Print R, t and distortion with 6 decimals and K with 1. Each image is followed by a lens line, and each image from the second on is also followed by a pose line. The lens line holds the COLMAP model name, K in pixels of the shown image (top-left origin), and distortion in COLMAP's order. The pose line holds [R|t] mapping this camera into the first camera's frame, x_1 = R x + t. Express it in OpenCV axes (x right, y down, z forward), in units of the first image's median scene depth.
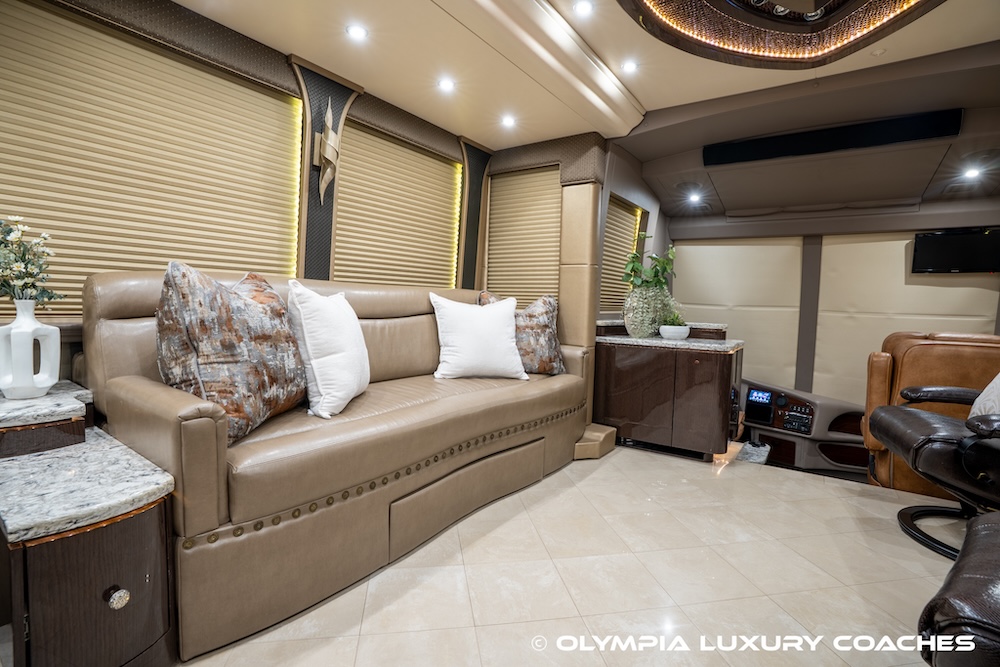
lens RADIAL K [[466.9, 0, 500.9], [0, 466.9, 329.4], [0, 0, 1]] dist [-0.065190, 0.024324]
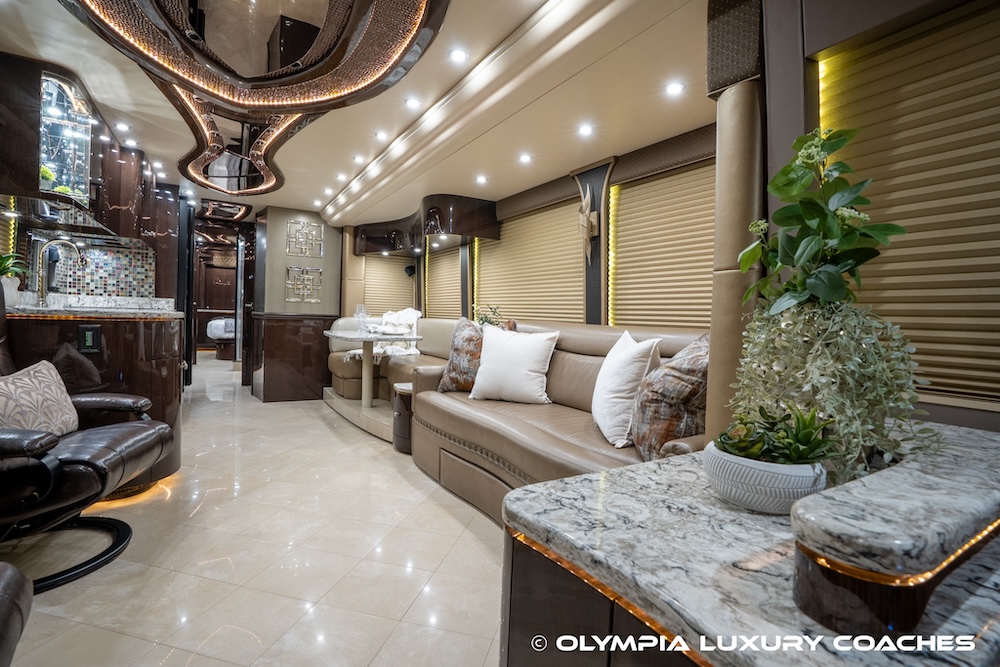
lens RADIAL K [[466.9, 0, 498.0], [0, 466.9, 327.7], [0, 0, 1]] dist [-0.065190, 0.024324]
pose [[-0.401383, -0.025802, -0.915547, 0.688392], [-0.101384, 0.994712, 0.016415, -0.068062], [0.910282, 0.099410, -0.401877, 0.982887]]
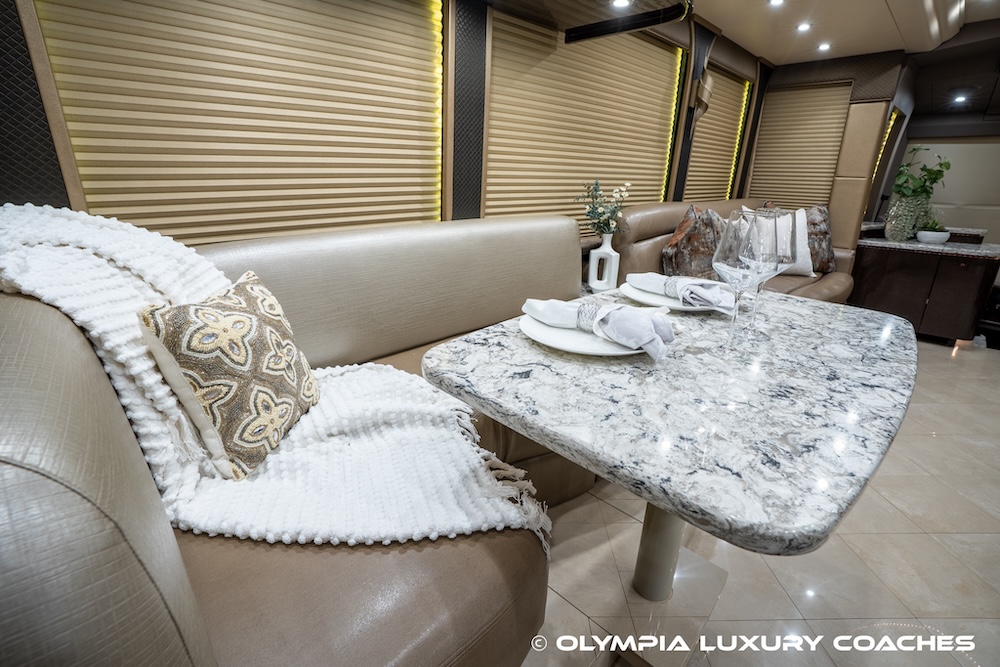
lens RADIAL K [[466.9, 0, 499.6], [0, 466.9, 330.0], [0, 0, 1]] dist [-0.065190, 0.024324]
pose [[0.985280, 0.034230, -0.167485, -0.506780], [0.010753, 0.965398, 0.260560, -0.074375], [0.170608, -0.258526, 0.950819, -0.314180]]
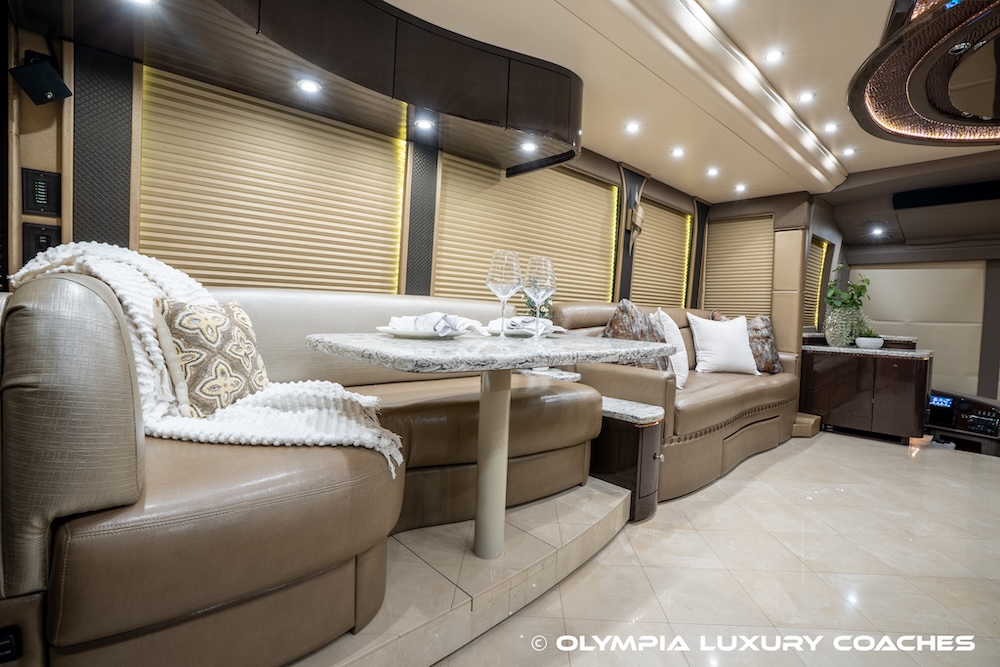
lens RADIAL K [[466.9, 0, 500.0], [0, 466.9, 327.9], [0, 0, 1]] dist [-0.065190, 0.024324]
pose [[0.977073, 0.007735, -0.212766, -0.359592], [-0.013748, 0.999546, -0.026794, 0.012218], [0.212462, 0.029105, 0.976736, -0.434984]]
